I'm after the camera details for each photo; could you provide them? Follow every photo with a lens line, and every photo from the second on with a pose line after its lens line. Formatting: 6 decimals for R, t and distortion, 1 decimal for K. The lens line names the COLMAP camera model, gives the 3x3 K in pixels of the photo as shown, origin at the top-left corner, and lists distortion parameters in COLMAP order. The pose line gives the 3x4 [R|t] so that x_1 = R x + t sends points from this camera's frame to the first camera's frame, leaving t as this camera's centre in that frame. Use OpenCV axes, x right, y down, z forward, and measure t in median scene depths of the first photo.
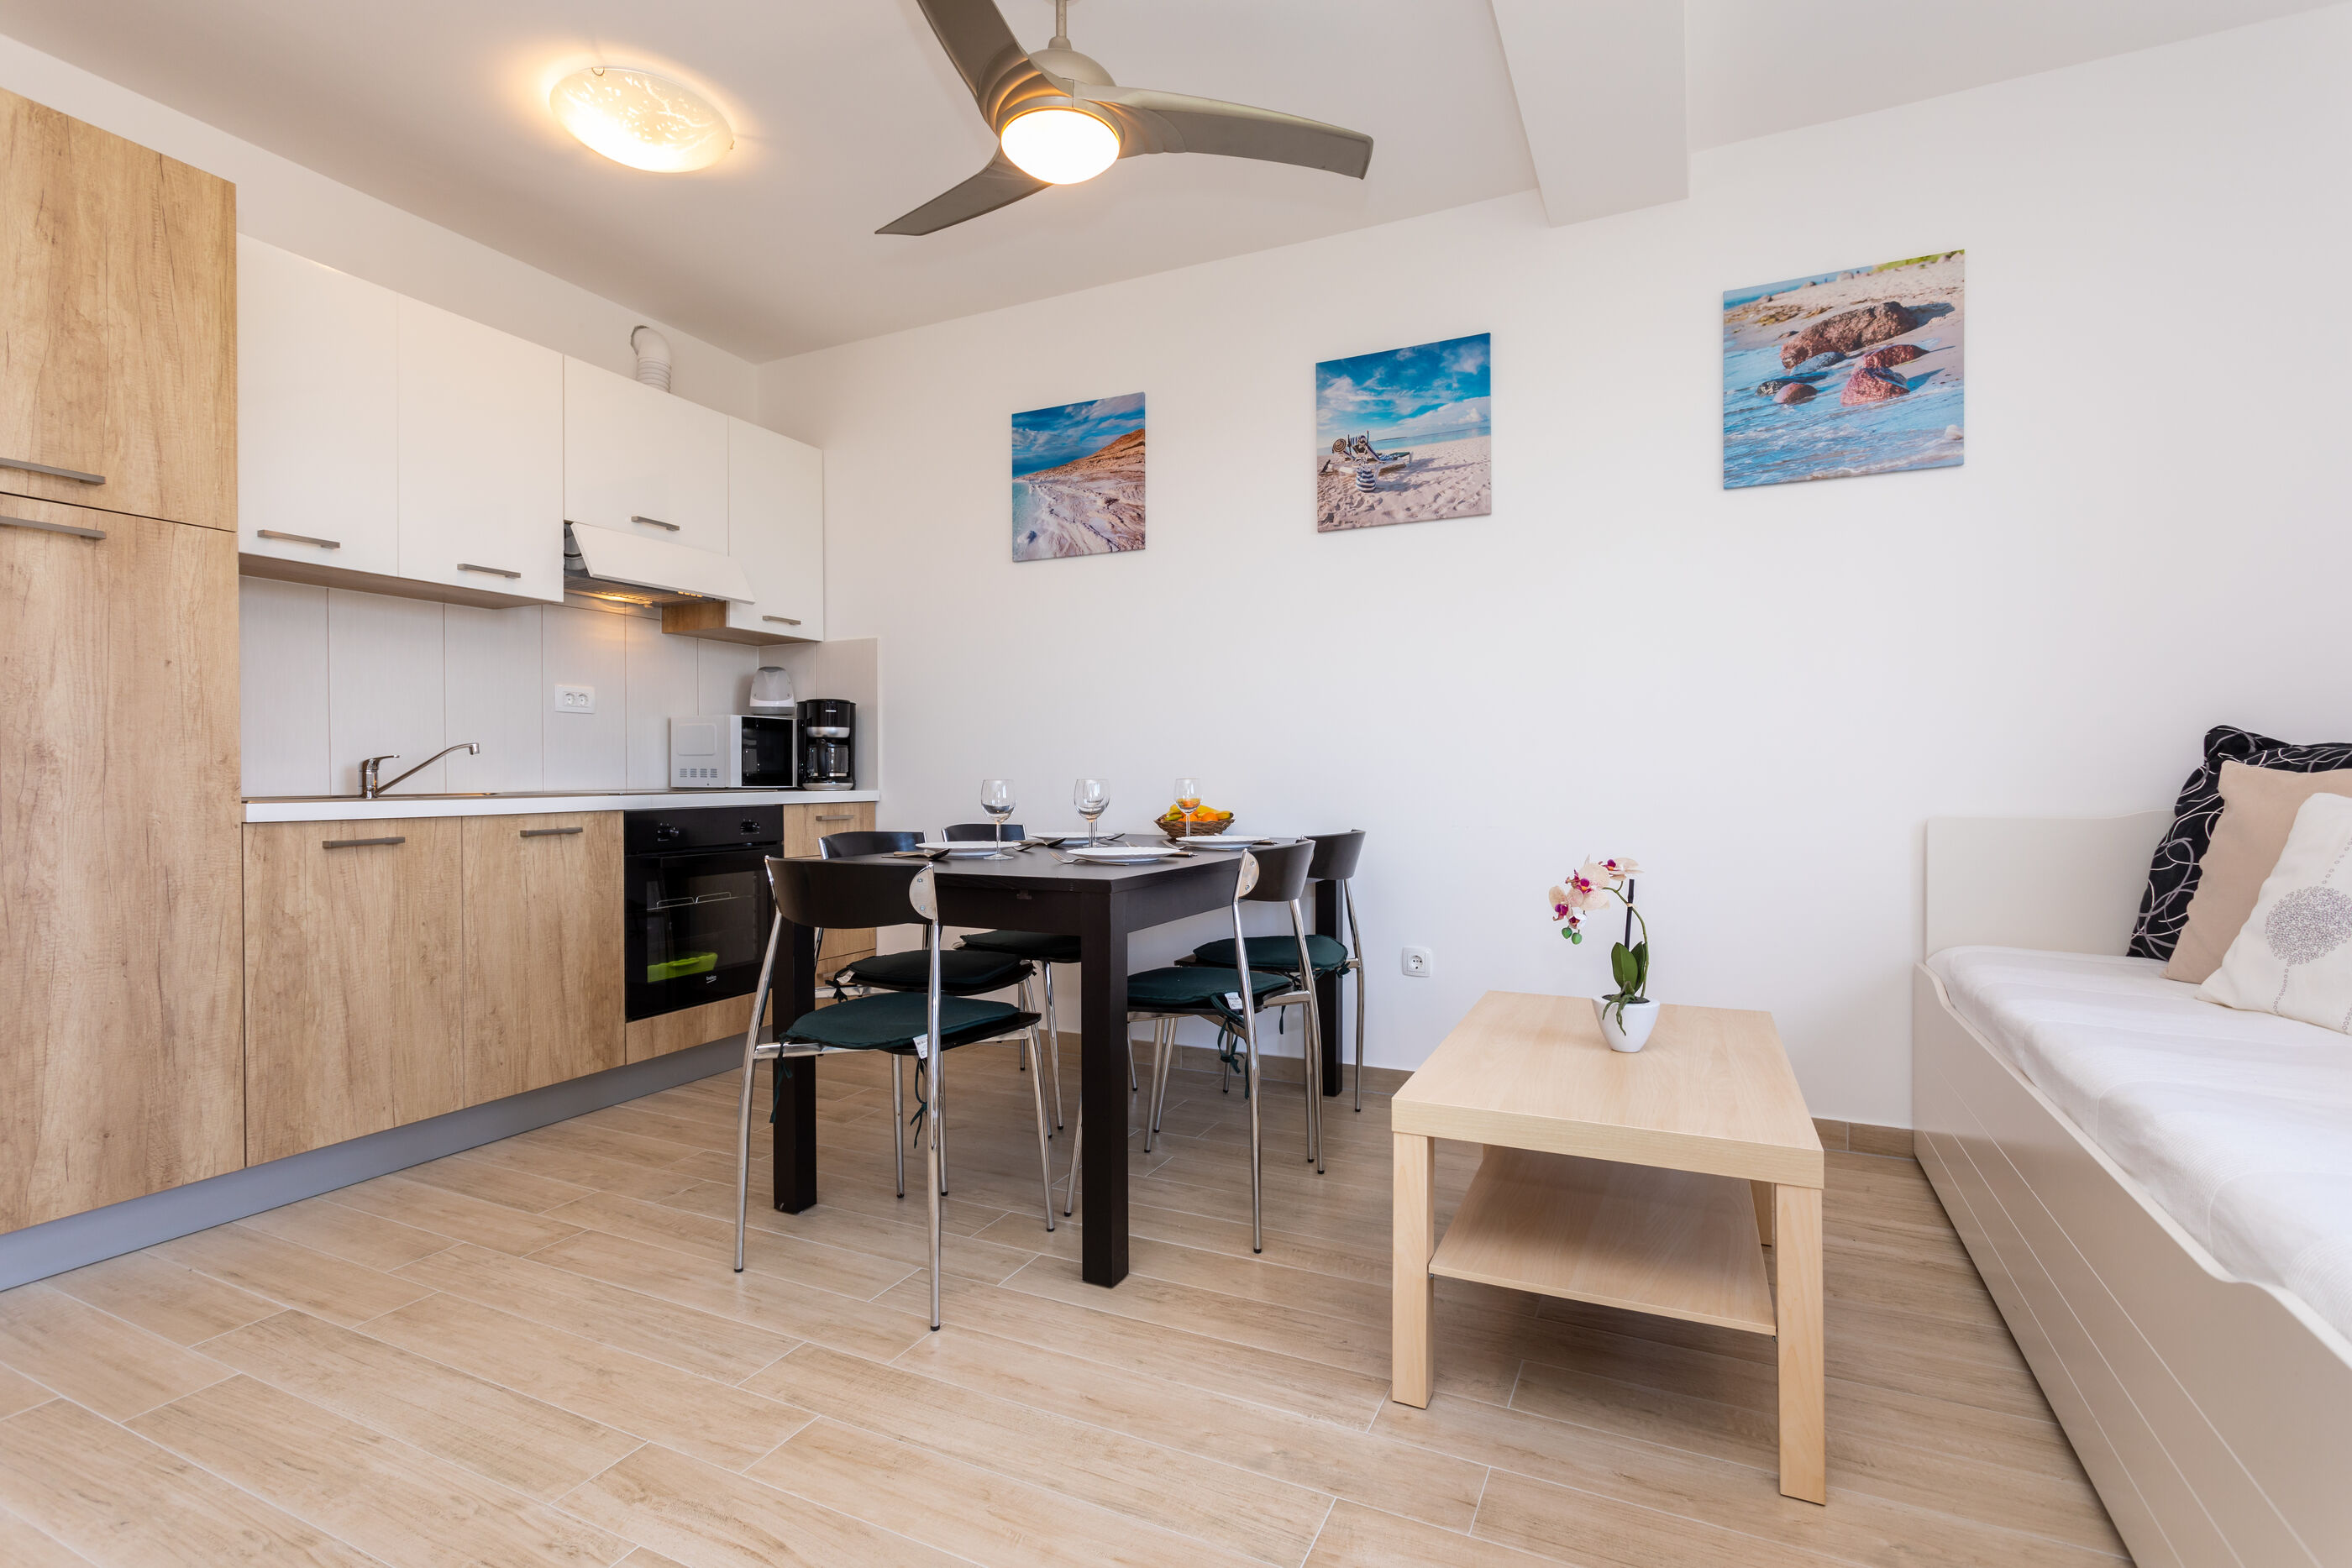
lens RADIAL K [[1103.7, 0, 1162.2], [0, 1103.7, 785.0], [0, 0, 1]] dist [0.000567, 0.001016]
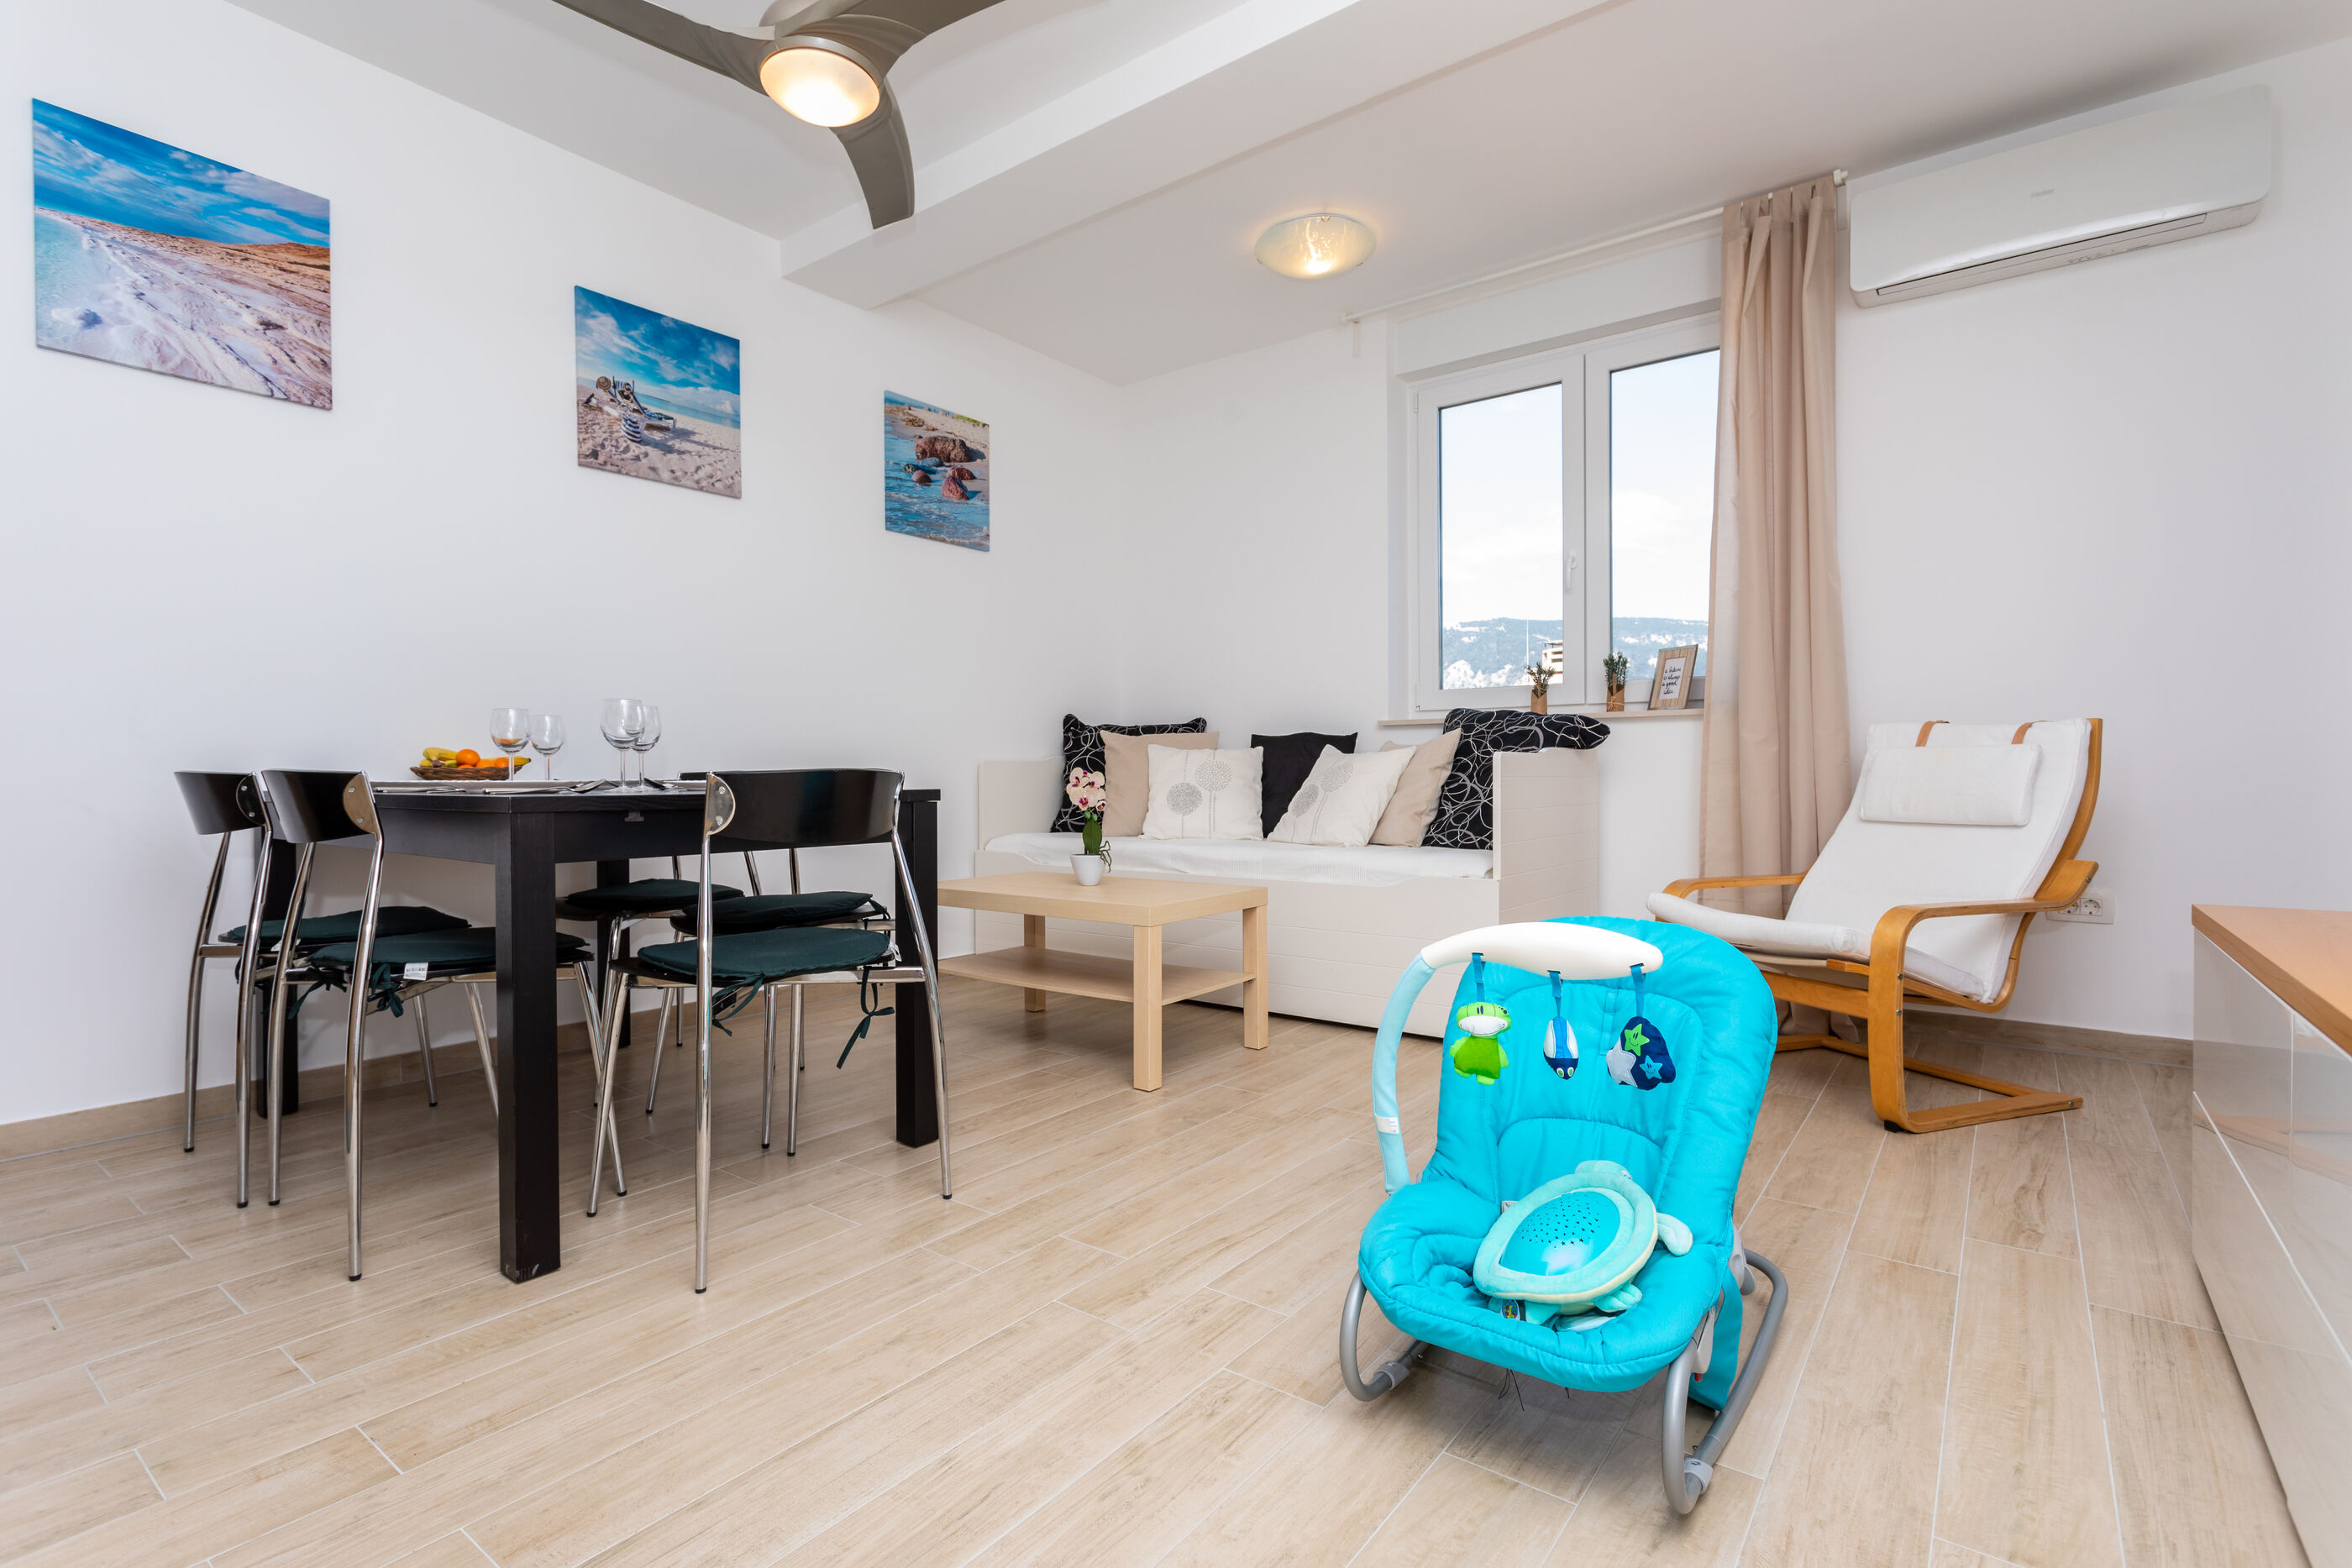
lens RADIAL K [[1103.7, 0, 1159.1], [0, 1103.7, 784.2], [0, 0, 1]] dist [0.000567, 0.001016]
pose [[0.203189, -0.007211, 0.979113, -0.836194], [0.010480, 0.999932, 0.005190, 0.055995], [-0.979083, 0.009206, 0.203251, 0.389595]]
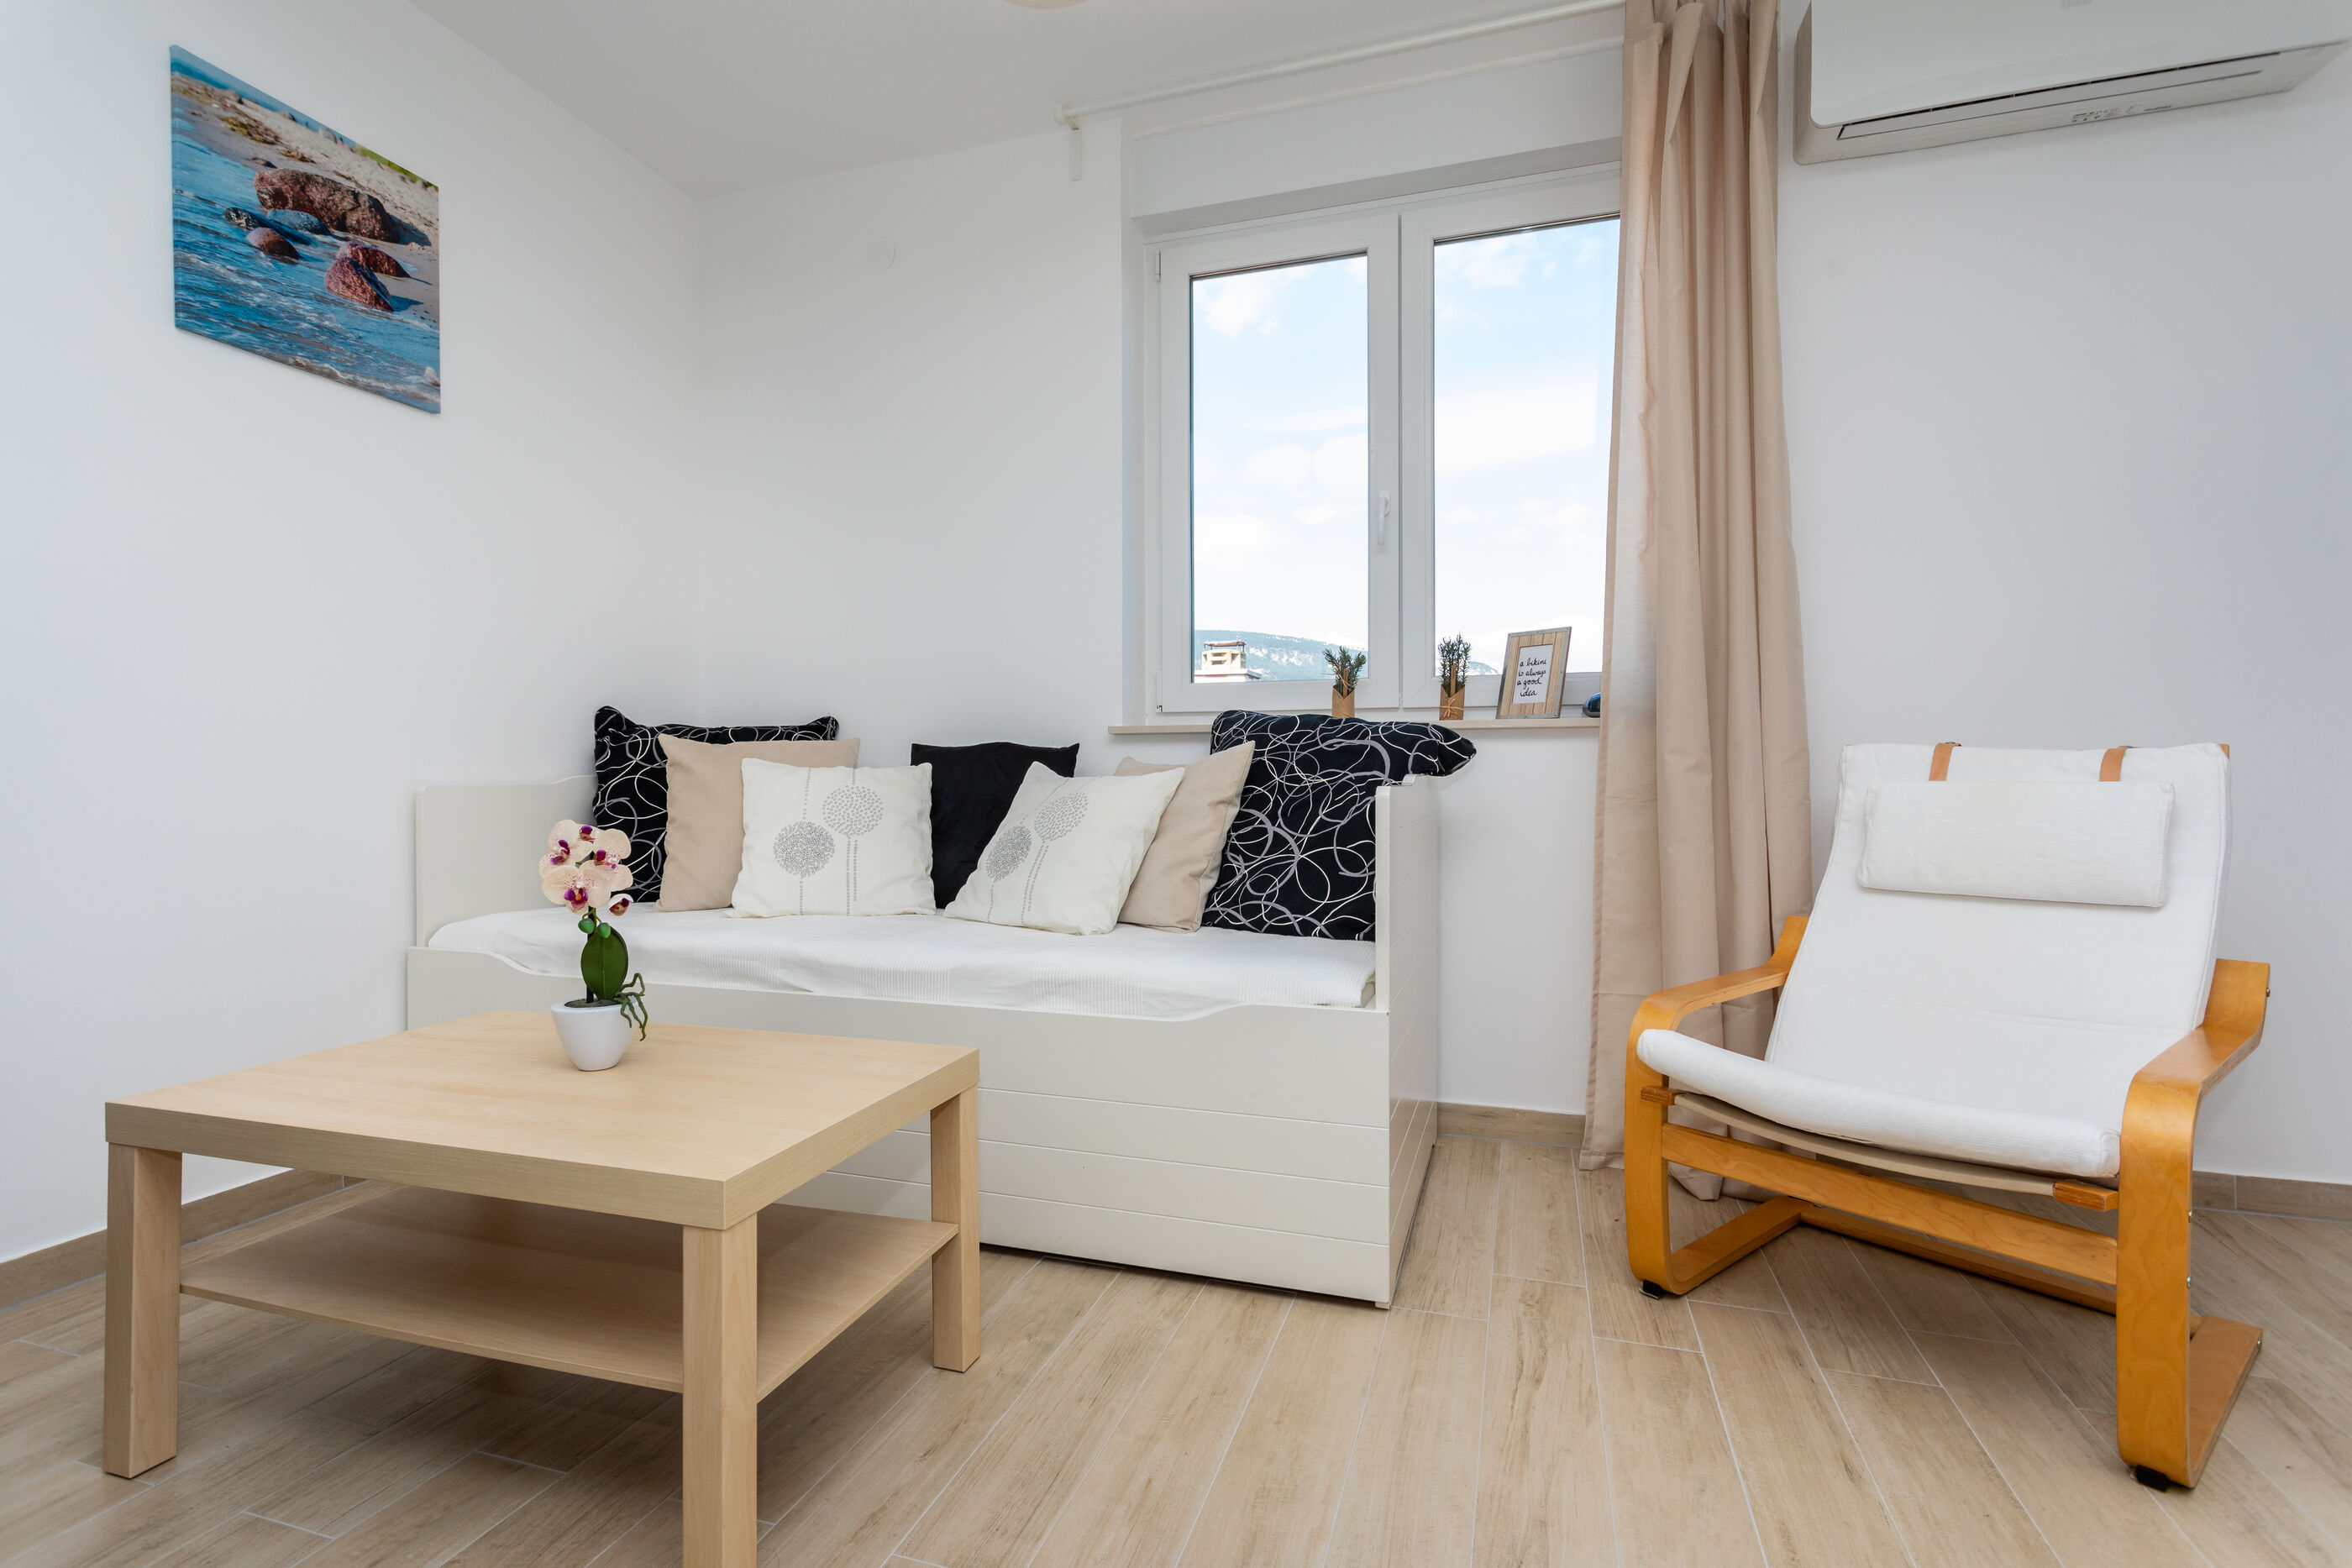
lens RADIAL K [[1103.7, 0, 1160.1], [0, 1103.7, 787.9], [0, 0, 1]] dist [0.000567, 0.001016]
pose [[-0.135254, -0.008749, 0.990772, -0.288403], [0.008662, 0.999912, 0.010012, 0.025773], [-0.990773, 0.009936, -0.135167, 0.495590]]
